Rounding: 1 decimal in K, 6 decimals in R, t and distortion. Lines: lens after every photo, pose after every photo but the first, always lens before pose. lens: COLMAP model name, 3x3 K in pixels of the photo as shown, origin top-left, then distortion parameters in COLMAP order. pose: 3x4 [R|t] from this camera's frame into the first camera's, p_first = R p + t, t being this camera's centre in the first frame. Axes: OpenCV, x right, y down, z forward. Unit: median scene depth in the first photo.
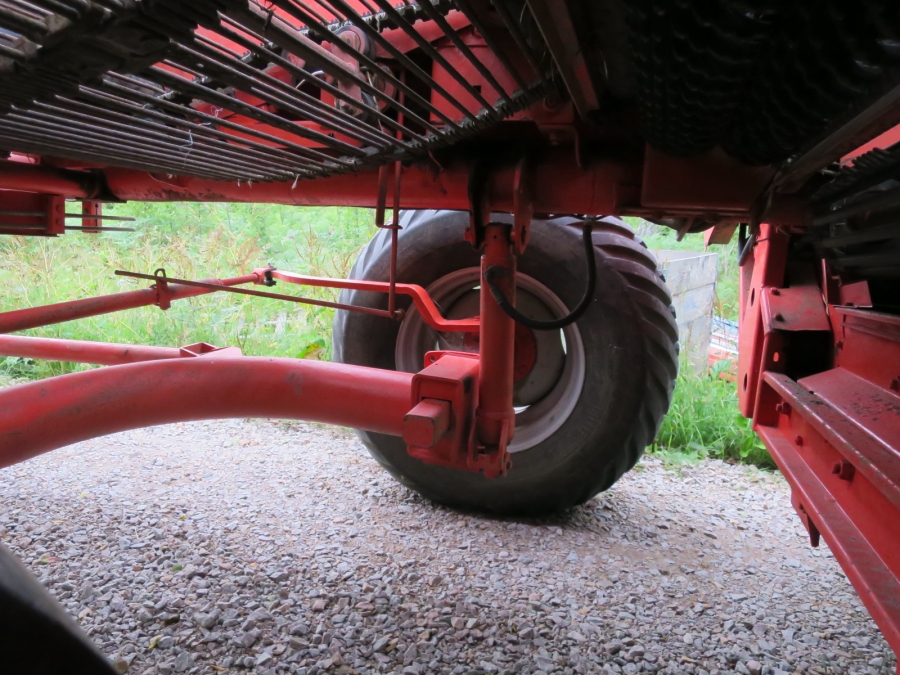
lens RADIAL K [[640.4, 0, 450.0], [0, 640.4, 346.3], [0, 0, 1]] dist [-0.051639, 0.006323]
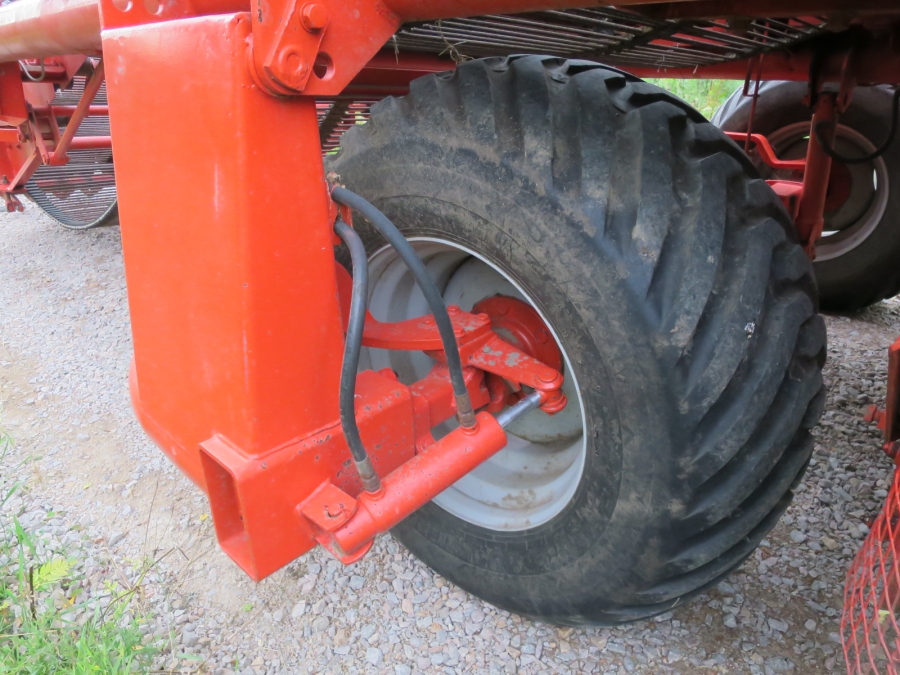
lens RADIAL K [[640.4, 0, 448.6], [0, 640.4, 338.8], [0, 0, 1]] dist [-0.051639, 0.006323]
pose [[0.898114, 0.122146, -0.422459, -0.029985], [-0.031878, 0.976208, 0.214481, 0.075551], [0.438606, -0.179161, 0.880640, -0.667076]]
